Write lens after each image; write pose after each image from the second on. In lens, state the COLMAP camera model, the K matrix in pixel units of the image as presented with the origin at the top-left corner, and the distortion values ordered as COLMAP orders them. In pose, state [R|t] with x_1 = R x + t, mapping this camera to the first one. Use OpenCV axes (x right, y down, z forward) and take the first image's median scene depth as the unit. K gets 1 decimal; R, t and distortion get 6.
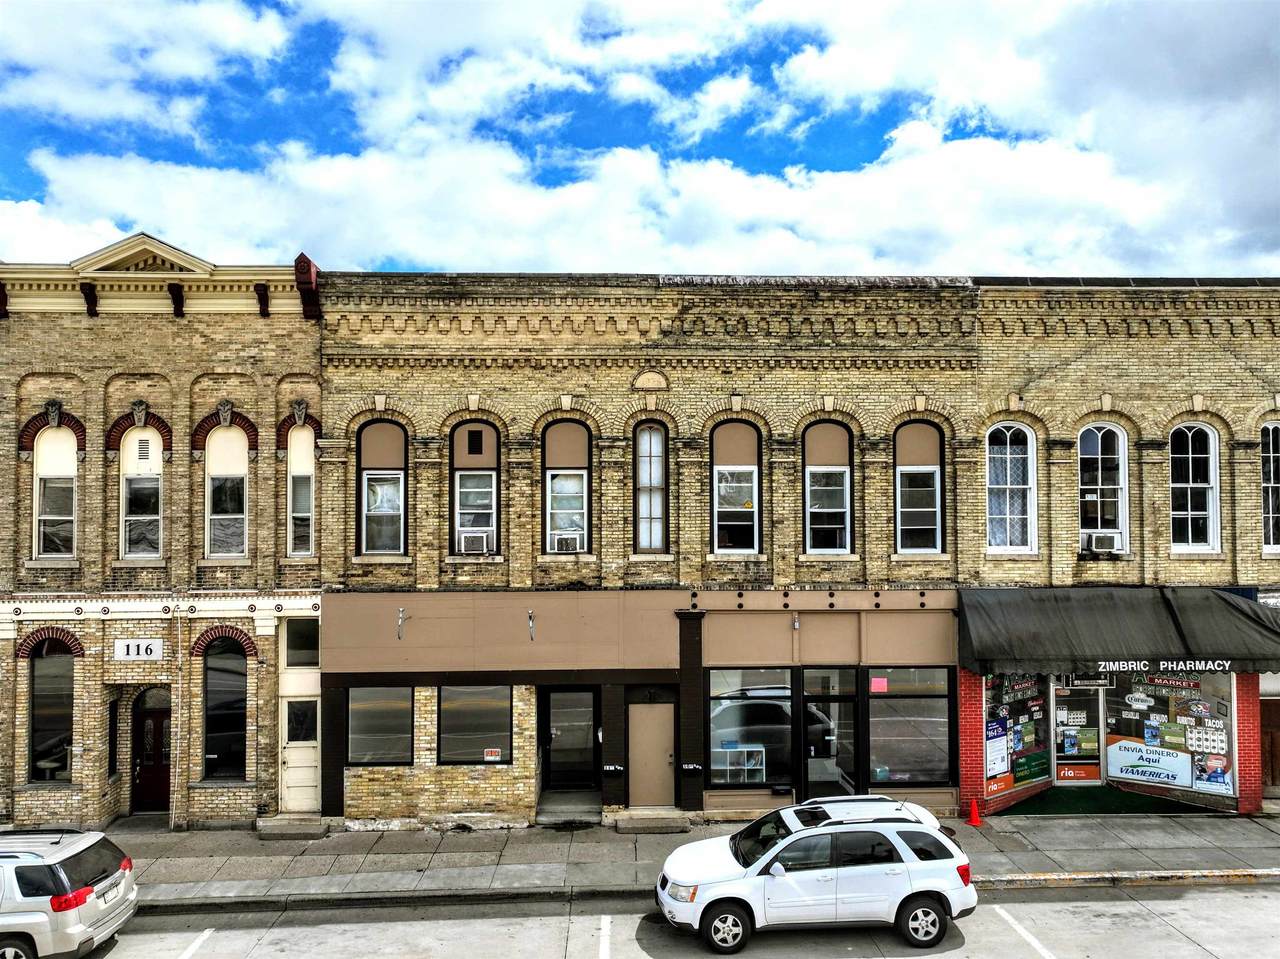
lens RADIAL K [[899.9, 0, 642.8], [0, 899.9, 478.9], [0, 0, 1]] dist [0.001497, 0.007454]
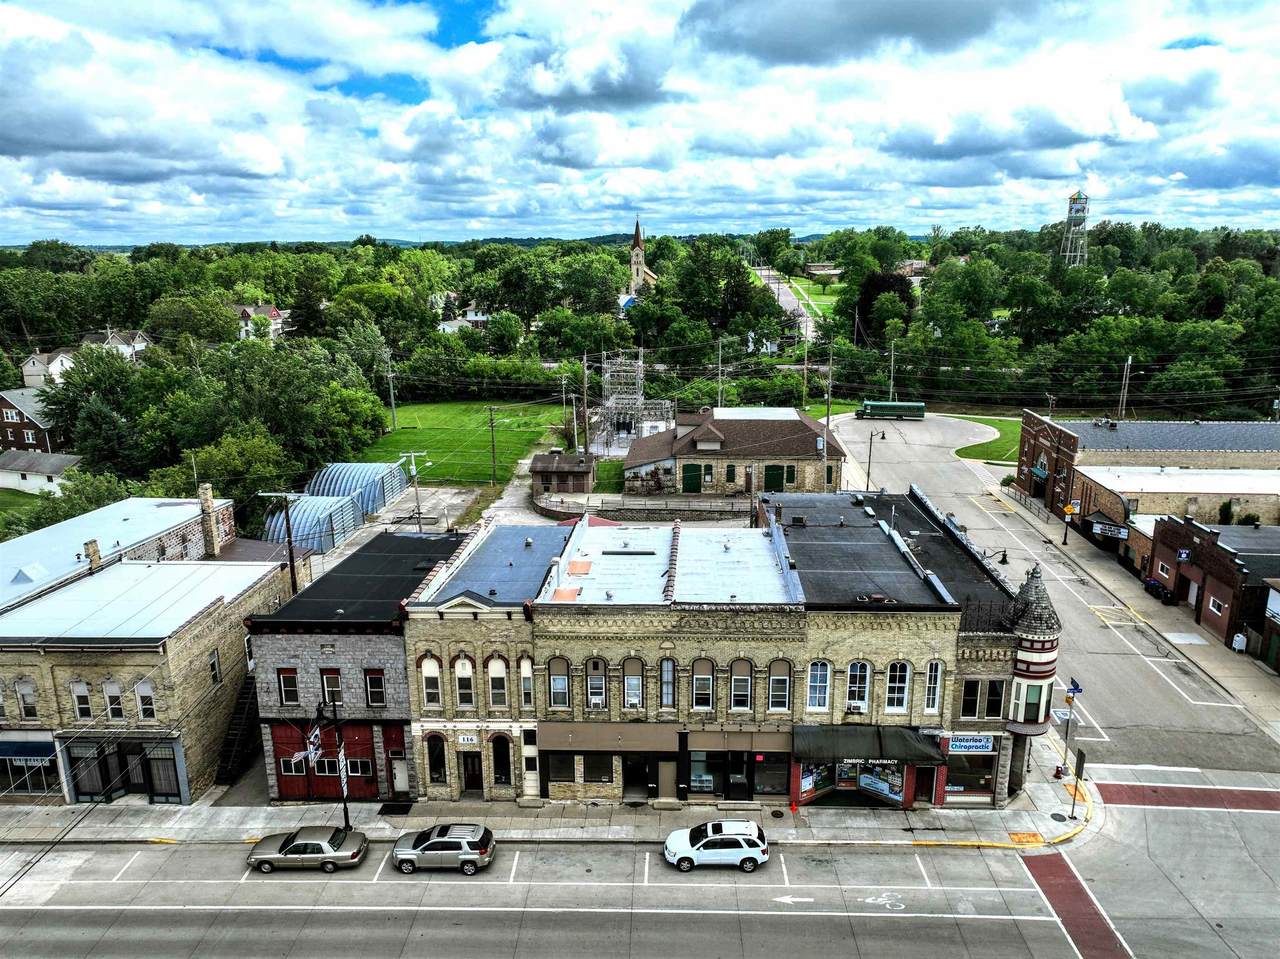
lens RADIAL K [[899.9, 0, 642.8], [0, 899.9, 478.9], [0, 0, 1]] dist [0.001497, 0.007454]
pose [[0.997464, 0.015186, -0.069532, 0.104279], [0.004539, 0.961409, 0.275086, -1.209430], [0.071026, -0.274704, 0.958902, -1.204324]]
